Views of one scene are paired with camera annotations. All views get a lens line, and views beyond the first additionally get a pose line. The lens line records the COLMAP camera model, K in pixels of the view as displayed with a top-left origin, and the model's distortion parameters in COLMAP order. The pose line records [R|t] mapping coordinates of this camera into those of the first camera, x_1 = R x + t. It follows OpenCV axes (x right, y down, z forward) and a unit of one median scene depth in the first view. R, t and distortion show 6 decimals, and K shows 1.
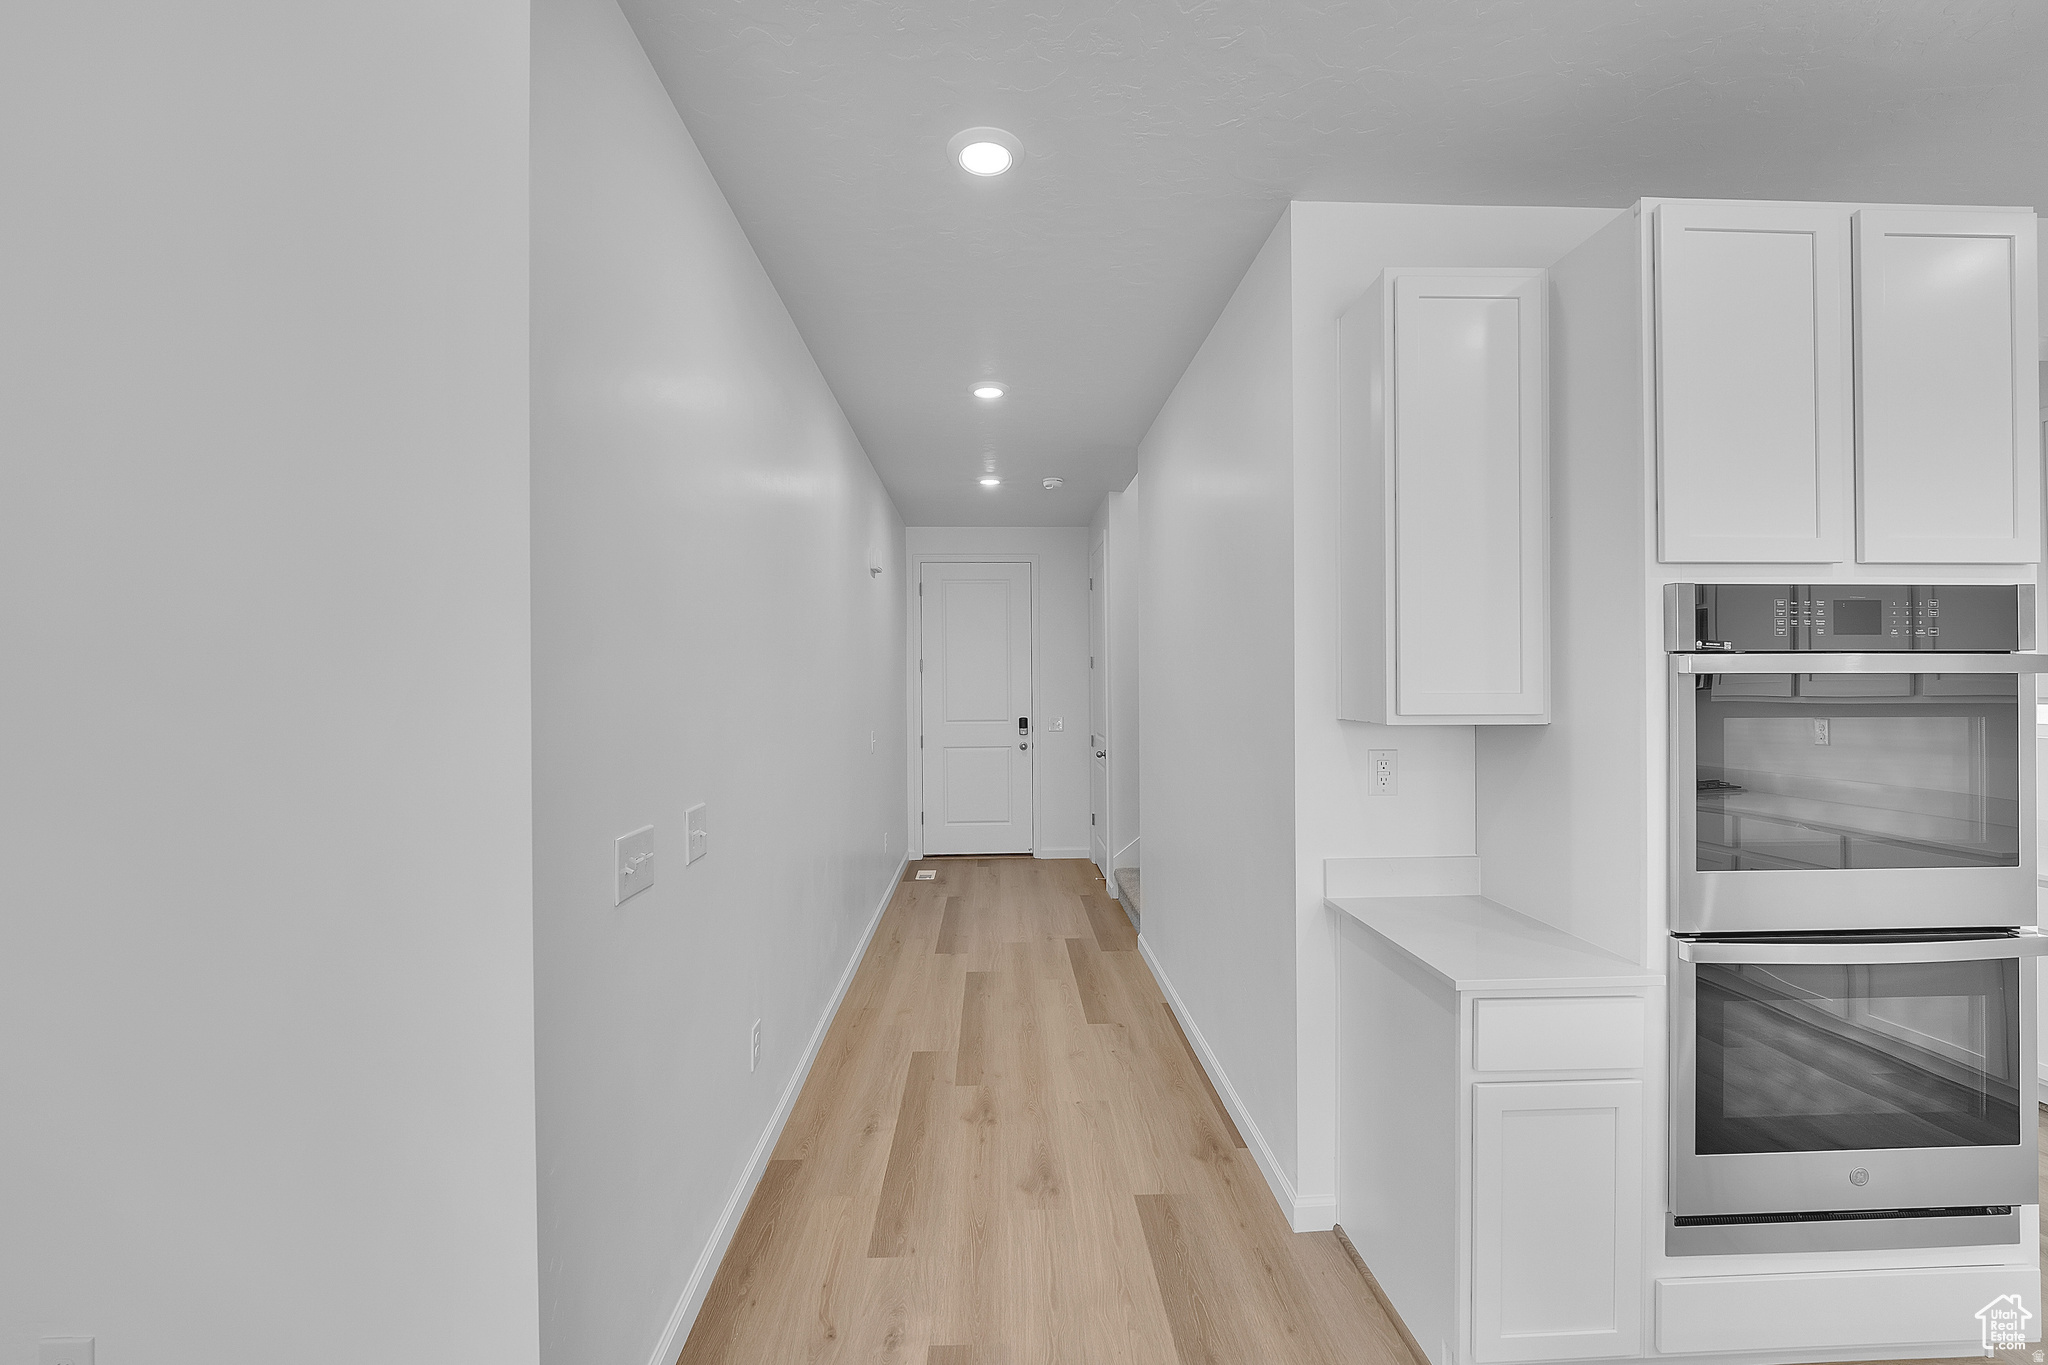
lens RADIAL K [[855.9, 0, 1035.3], [0, 855.9, 684.0], [0, 0, 1]] dist [-0.014491, -0.000263]
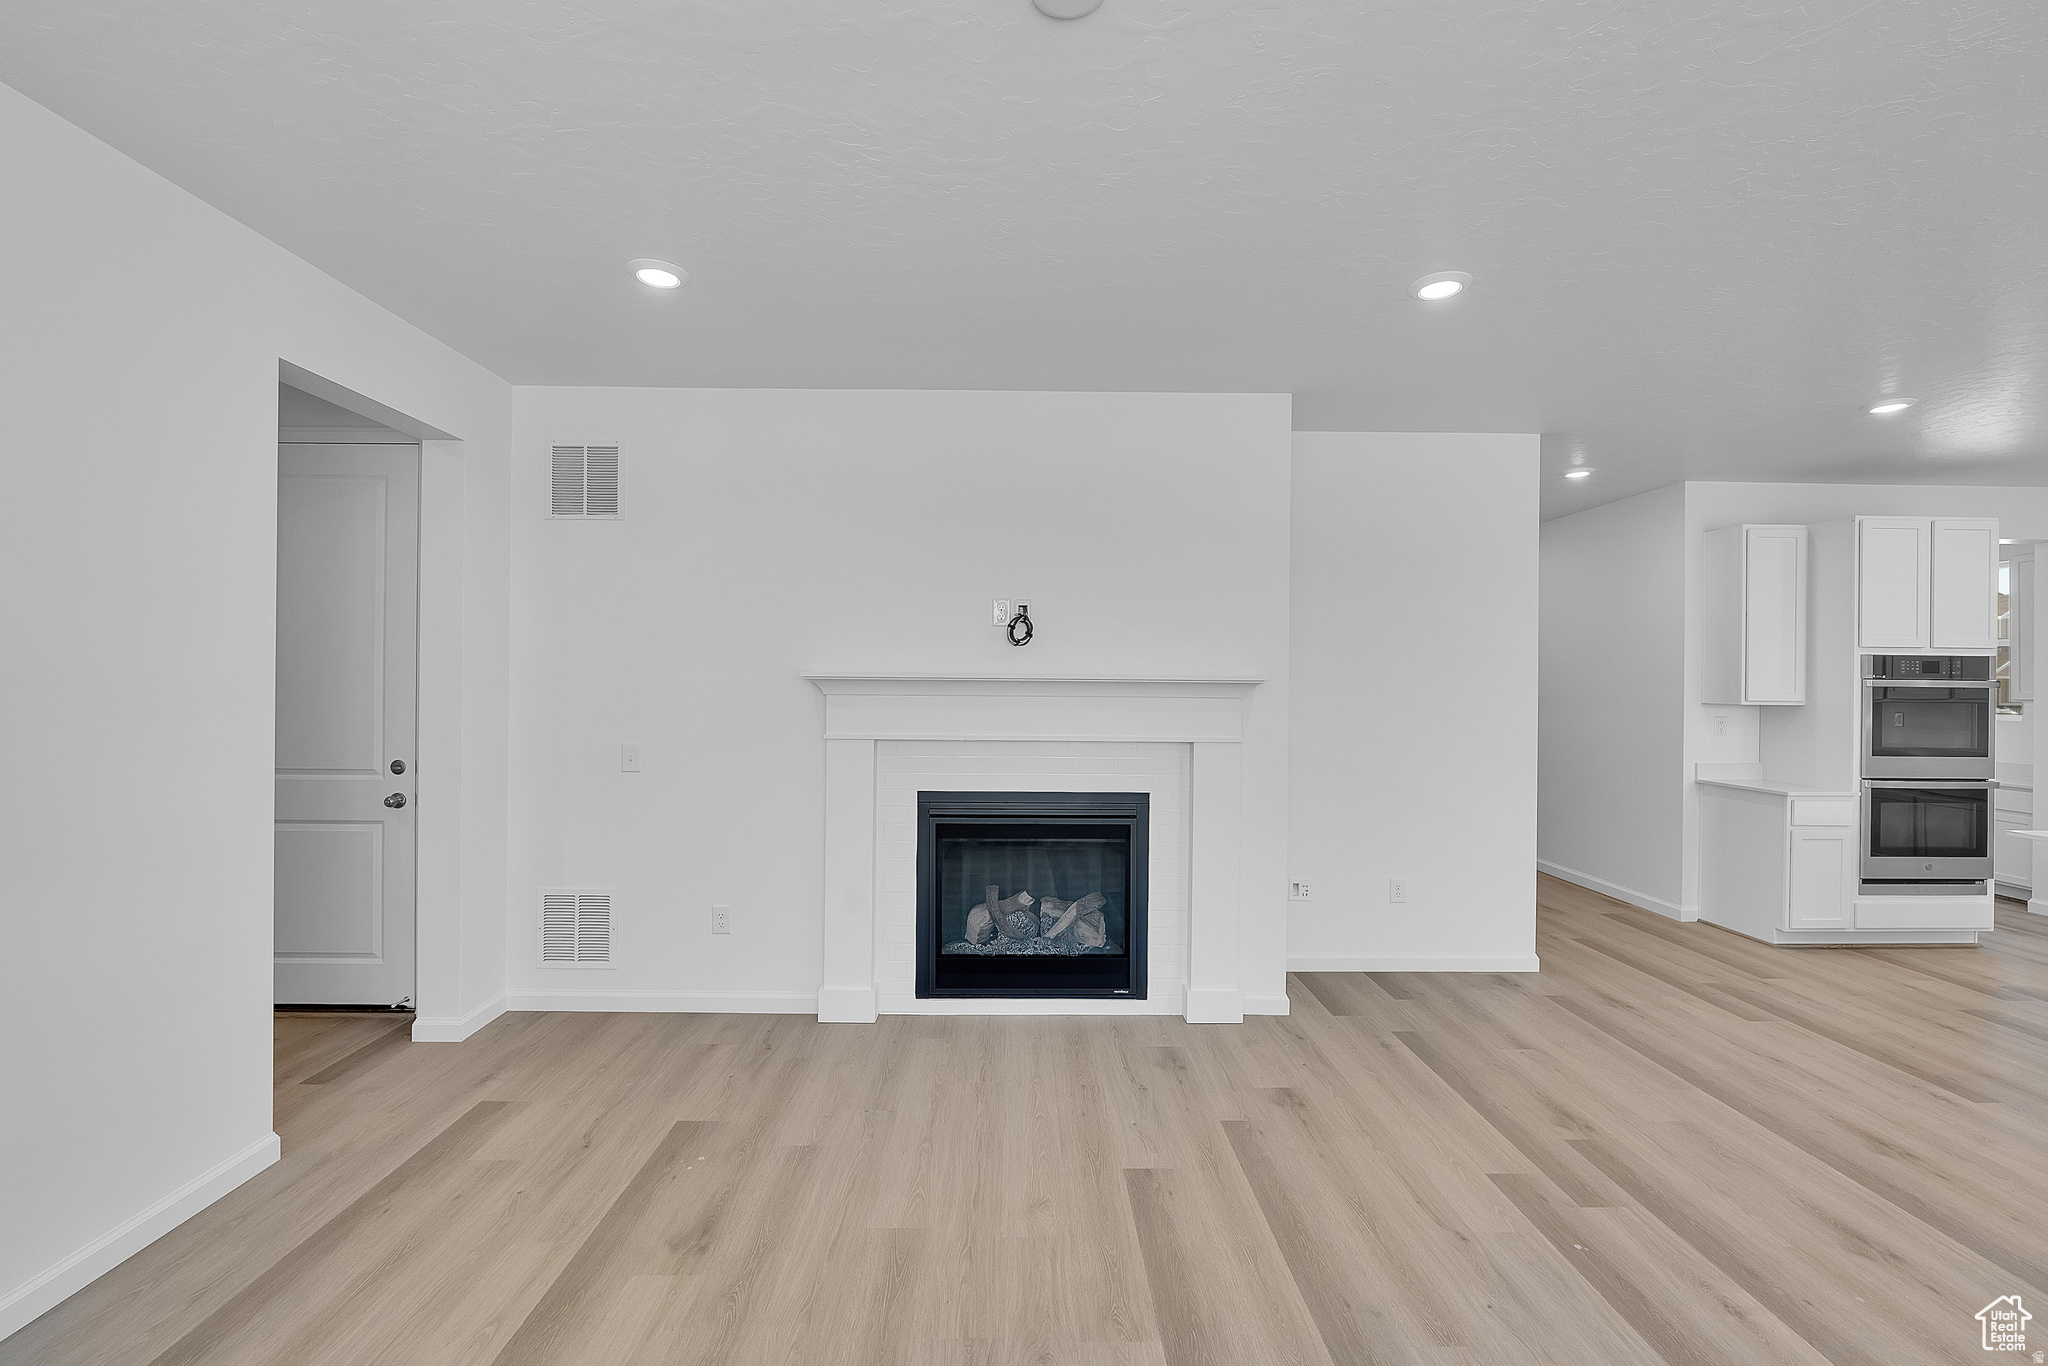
lens RADIAL K [[855.9, 0, 1012.1], [0, 855.9, 678.6], [0, 0, 1]] dist [-0.014491, -0.000263]
pose [[0.999606, 0.021561, -0.017943, -1.997478], [-0.021582, 0.999767, -0.000947, 0.026110], [0.017919, 0.001334, 0.999839, -1.821252]]
